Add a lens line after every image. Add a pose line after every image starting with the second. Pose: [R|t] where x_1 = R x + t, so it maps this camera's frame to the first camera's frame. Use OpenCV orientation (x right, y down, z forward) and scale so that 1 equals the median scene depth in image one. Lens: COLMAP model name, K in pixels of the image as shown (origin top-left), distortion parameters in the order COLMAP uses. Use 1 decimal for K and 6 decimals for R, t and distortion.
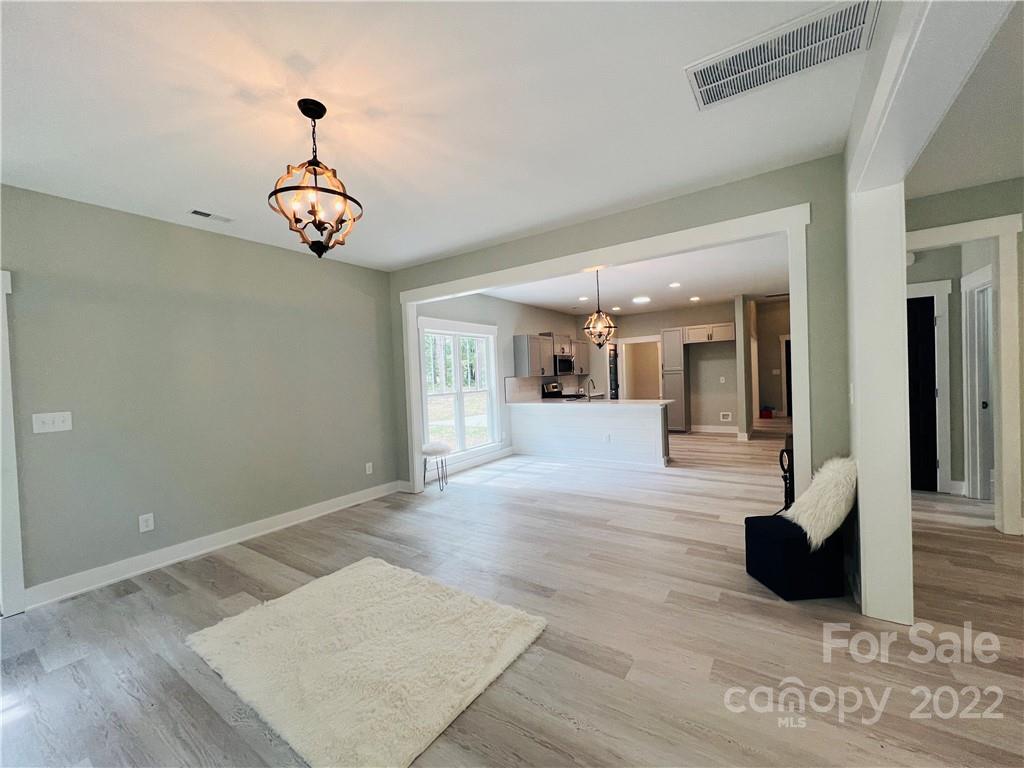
lens RADIAL K [[411.5, 0, 508.3], [0, 411.5, 384.3], [0, 0, 1]] dist [-0.002536, 0.000552]
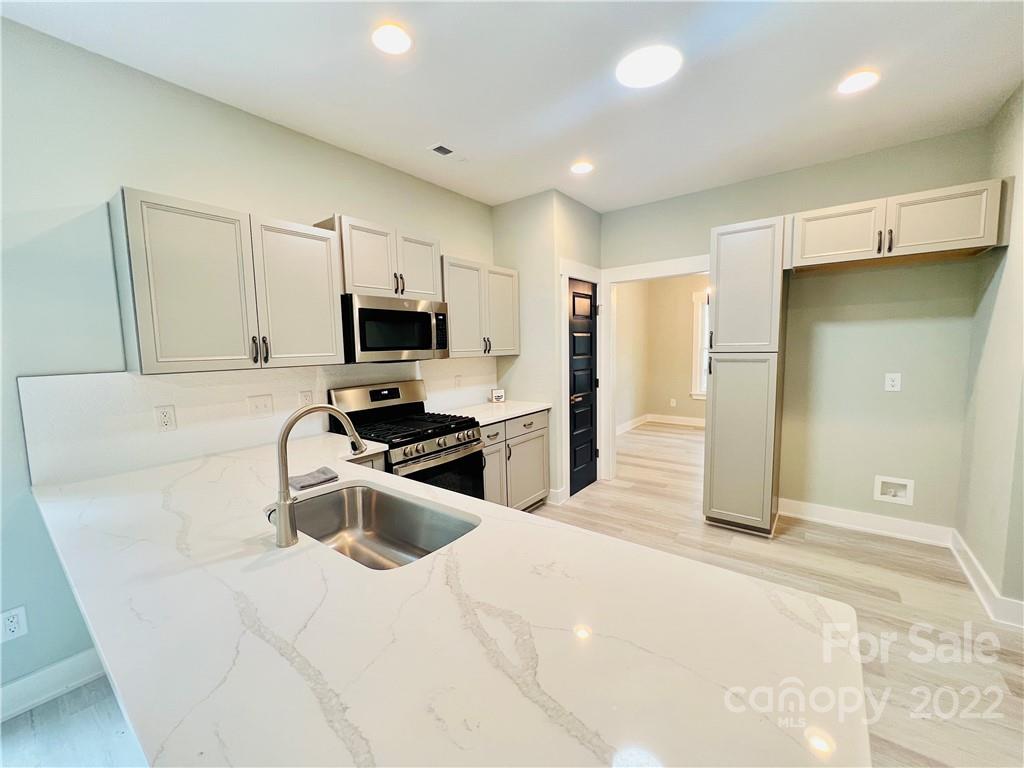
lens RADIAL K [[411.5, 0, 508.3], [0, 411.5, 384.3], [0, 0, 1]] dist [-0.002536, 0.000552]
pose [[0.998093, 0.023330, -0.057156, 0.228839], [-0.018886, 0.996845, 0.077095, -0.028728], [0.058774, -0.075868, 0.995384, 0.650280]]
